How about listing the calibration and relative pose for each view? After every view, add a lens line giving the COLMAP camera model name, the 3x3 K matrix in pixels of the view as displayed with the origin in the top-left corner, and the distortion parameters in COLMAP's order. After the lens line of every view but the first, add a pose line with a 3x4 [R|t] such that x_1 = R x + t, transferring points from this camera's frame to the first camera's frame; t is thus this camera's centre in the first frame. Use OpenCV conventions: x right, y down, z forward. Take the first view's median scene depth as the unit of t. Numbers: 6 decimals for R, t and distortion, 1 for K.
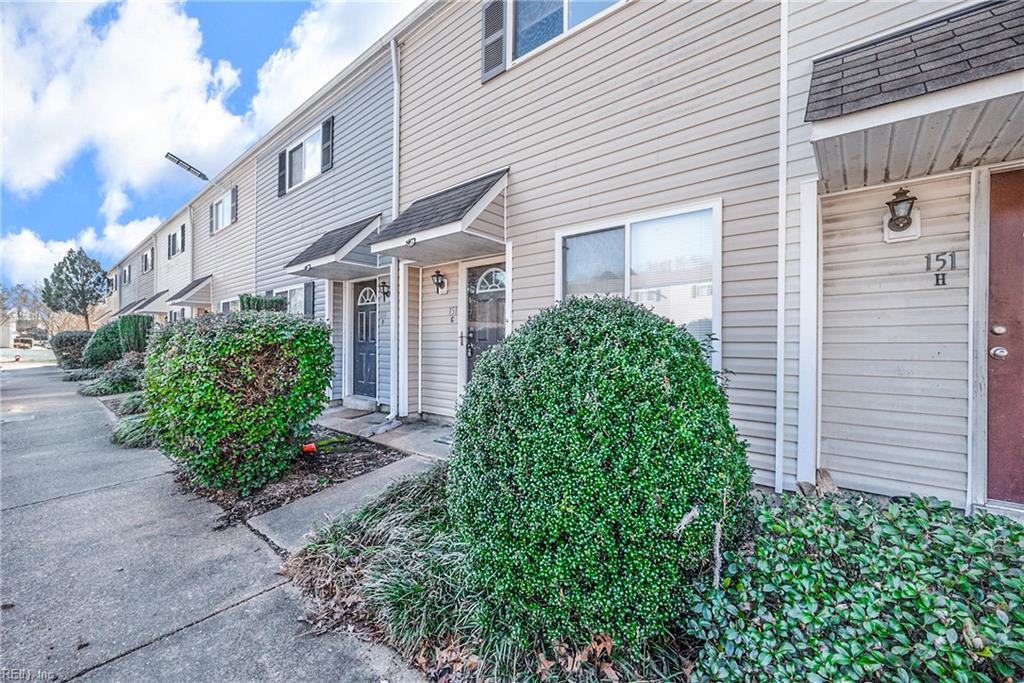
lens RADIAL K [[402.4, 0, 508.1], [0, 402.4, 341.9], [0, 0, 1]] dist [-0.001804, -0.000227]
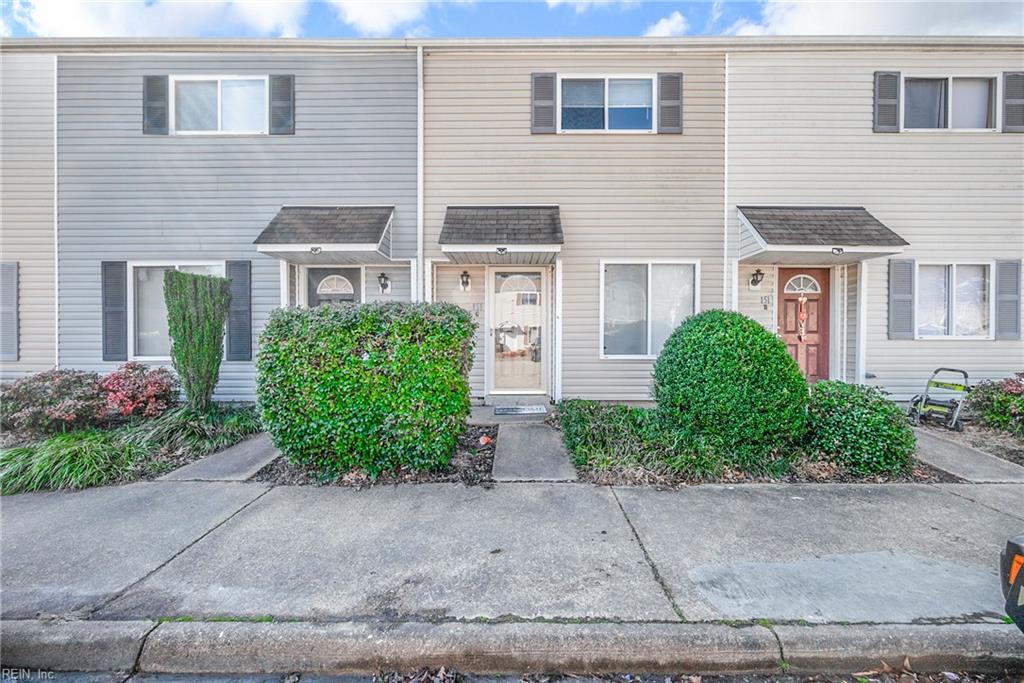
lens RADIAL K [[401.7, 0, 512.0], [0, 401.7, 341.5], [0, 0, 1]] dist [-0.002148, -0.000269]
pose [[0.773265, -0.013262, 0.633944, -0.982193], [0.003513, 0.999856, 0.016632, 0.007925], [-0.634073, -0.010633, 0.773200, 0.031534]]
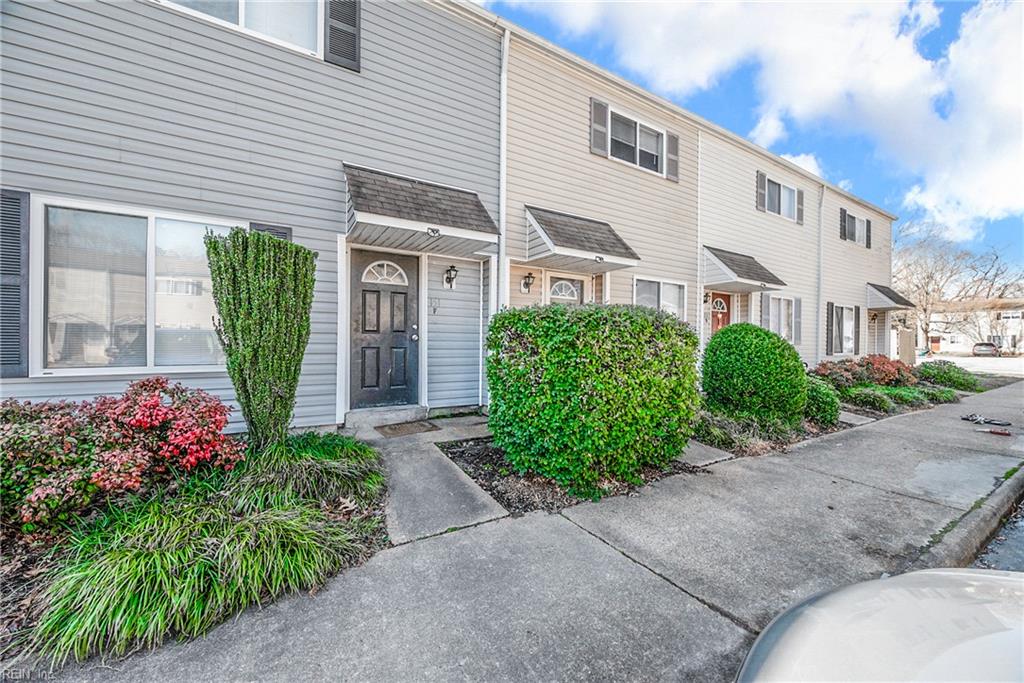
lens RADIAL K [[402.4, 0, 508.1], [0, 402.4, 341.9], [0, 0, 1]] dist [-0.001804, -0.000227]
pose [[0.318181, -0.005243, 0.948016, -1.554426], [-0.011684, 0.999887, 0.009452, 0.010325], [-0.947958, -0.014084, 0.318084, 0.850920]]
